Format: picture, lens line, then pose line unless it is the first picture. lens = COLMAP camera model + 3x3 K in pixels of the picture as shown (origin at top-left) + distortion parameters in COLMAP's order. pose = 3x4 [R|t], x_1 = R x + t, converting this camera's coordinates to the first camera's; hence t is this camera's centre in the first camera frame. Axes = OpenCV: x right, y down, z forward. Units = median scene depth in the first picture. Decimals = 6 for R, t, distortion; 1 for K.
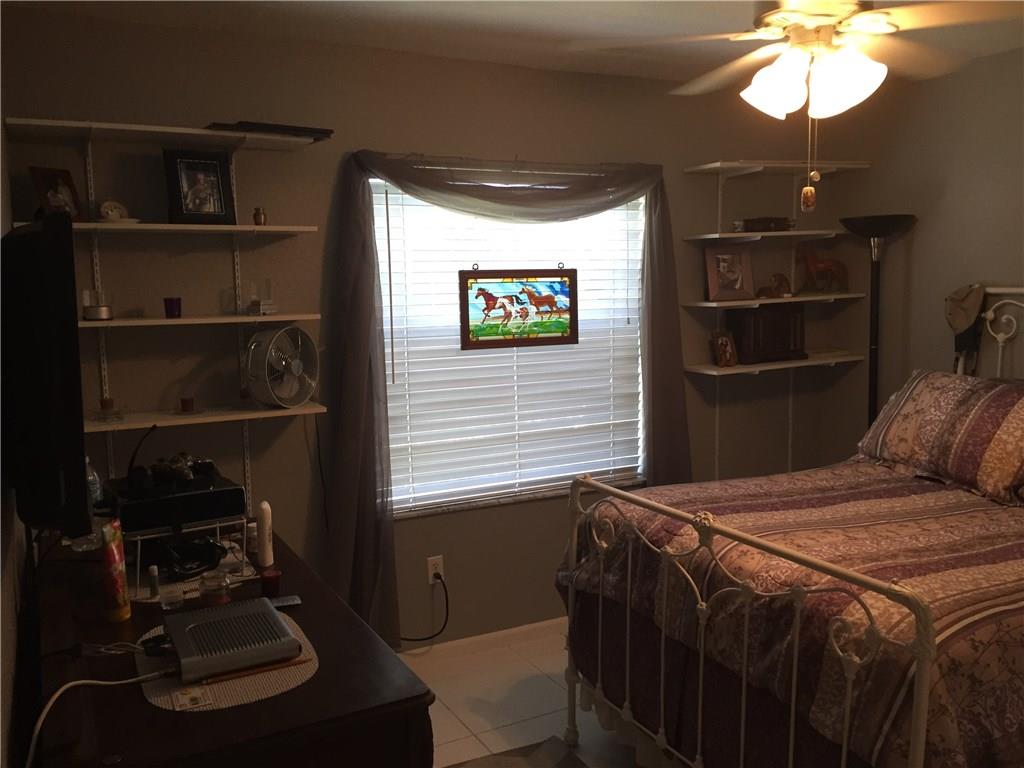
lens RADIAL K [[883.5, 0, 558.2], [0, 883.5, 378.0], [0, 0, 1]] dist [0.103390, -0.132363]
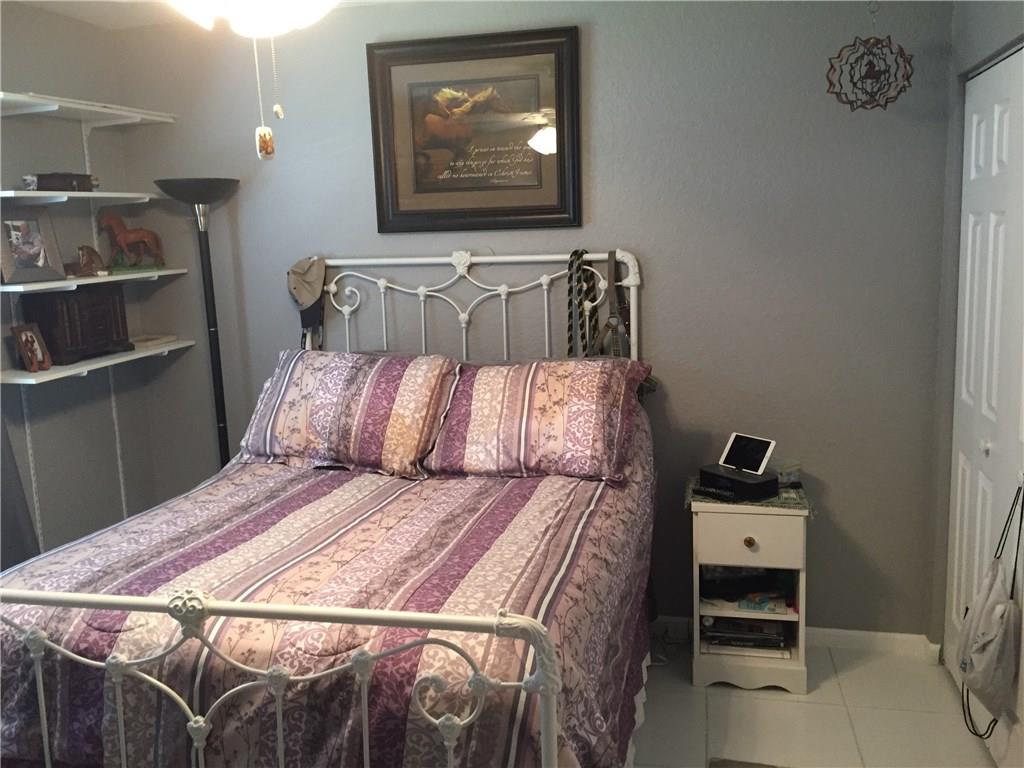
lens RADIAL K [[883.5, 0, 558.2], [0, 883.5, 378.0], [0, 0, 1]] dist [0.103390, -0.132363]
pose [[0.679815, -0.119750, 0.723541, -0.083020], [0.099387, 0.992521, 0.070886, -0.021944], [-0.726618, 0.023721, 0.686632, 0.206573]]
